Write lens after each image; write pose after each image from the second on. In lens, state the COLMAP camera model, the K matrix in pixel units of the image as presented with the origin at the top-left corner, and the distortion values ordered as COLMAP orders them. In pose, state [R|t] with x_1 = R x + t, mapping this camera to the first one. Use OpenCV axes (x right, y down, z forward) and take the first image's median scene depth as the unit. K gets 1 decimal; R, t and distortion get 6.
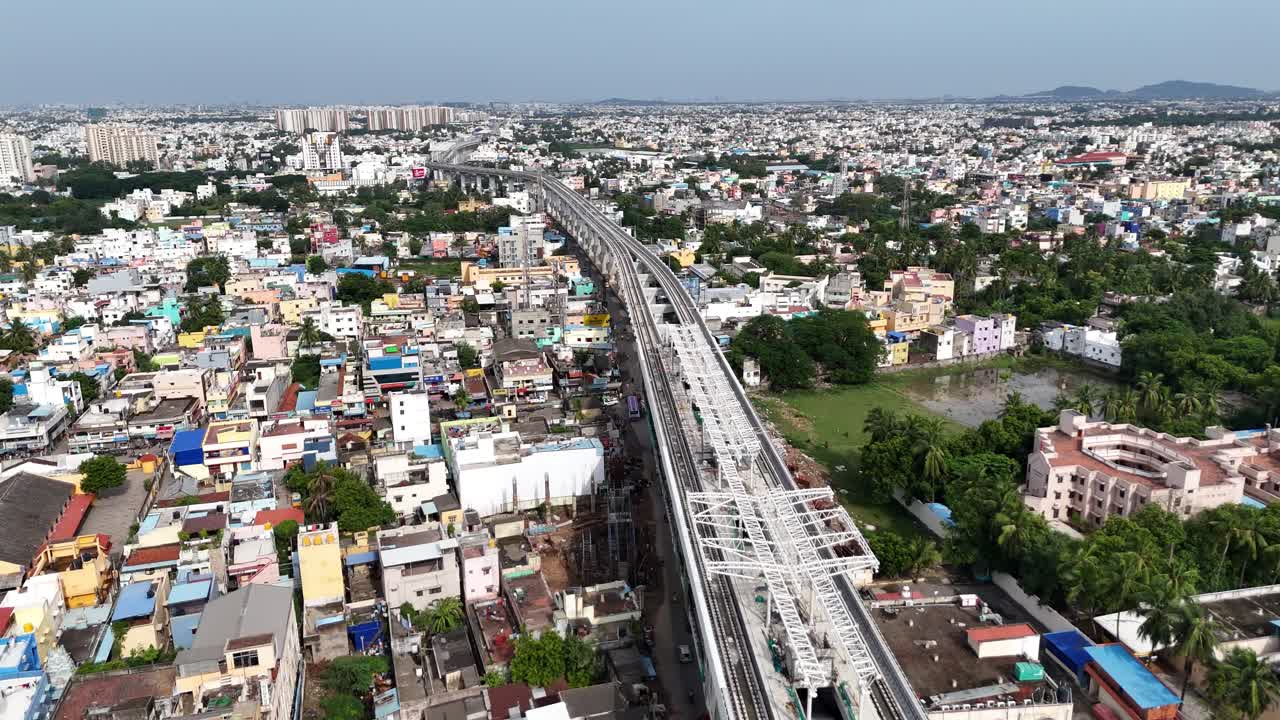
lens RADIAL K [[898.5, 0, 641.7], [0, 898.5, 360.5], [0, 0, 1]] dist [-0.001370, -0.000546]
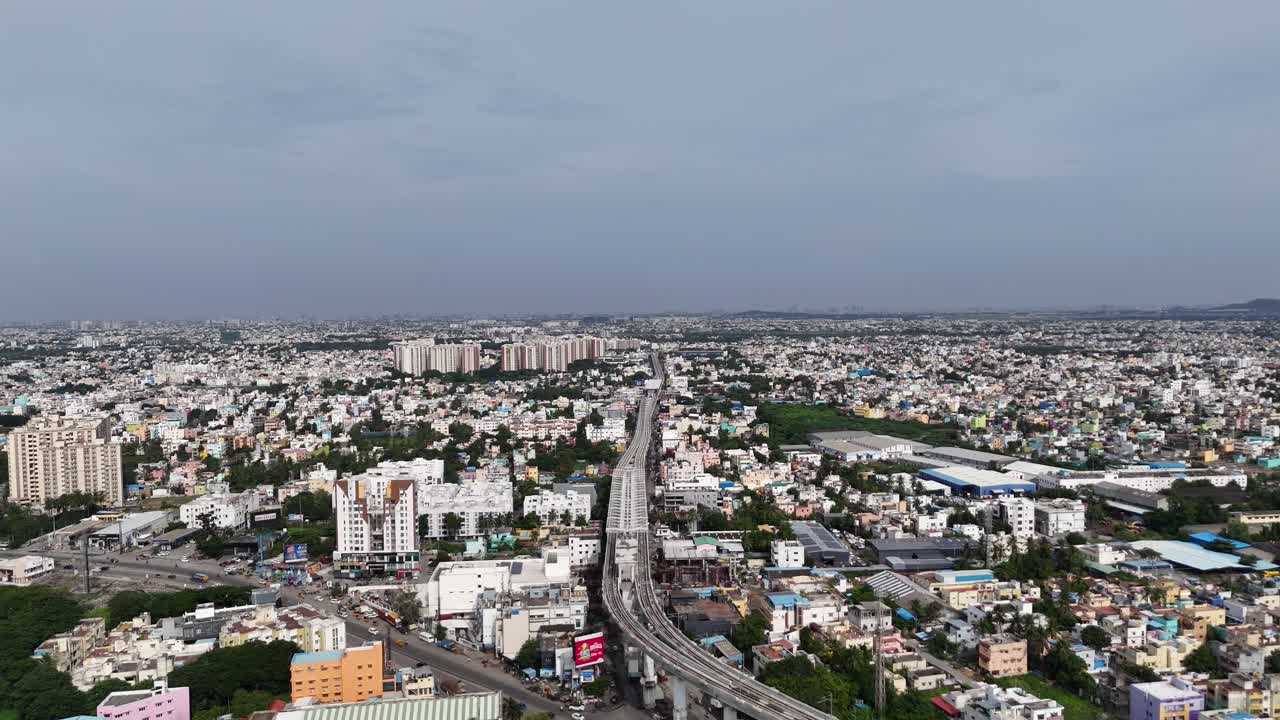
lens RADIAL K [[898.5, 0, 639.6], [0, 898.5, 359.6], [0, 0, 1]] dist [-0.001370, -0.000546]
pose [[0.989431, 0.011150, -0.144577, -0.067621], [-0.042862, 0.974976, -0.218139, -0.097137], [0.138527, 0.222030, 0.965149, 0.244070]]
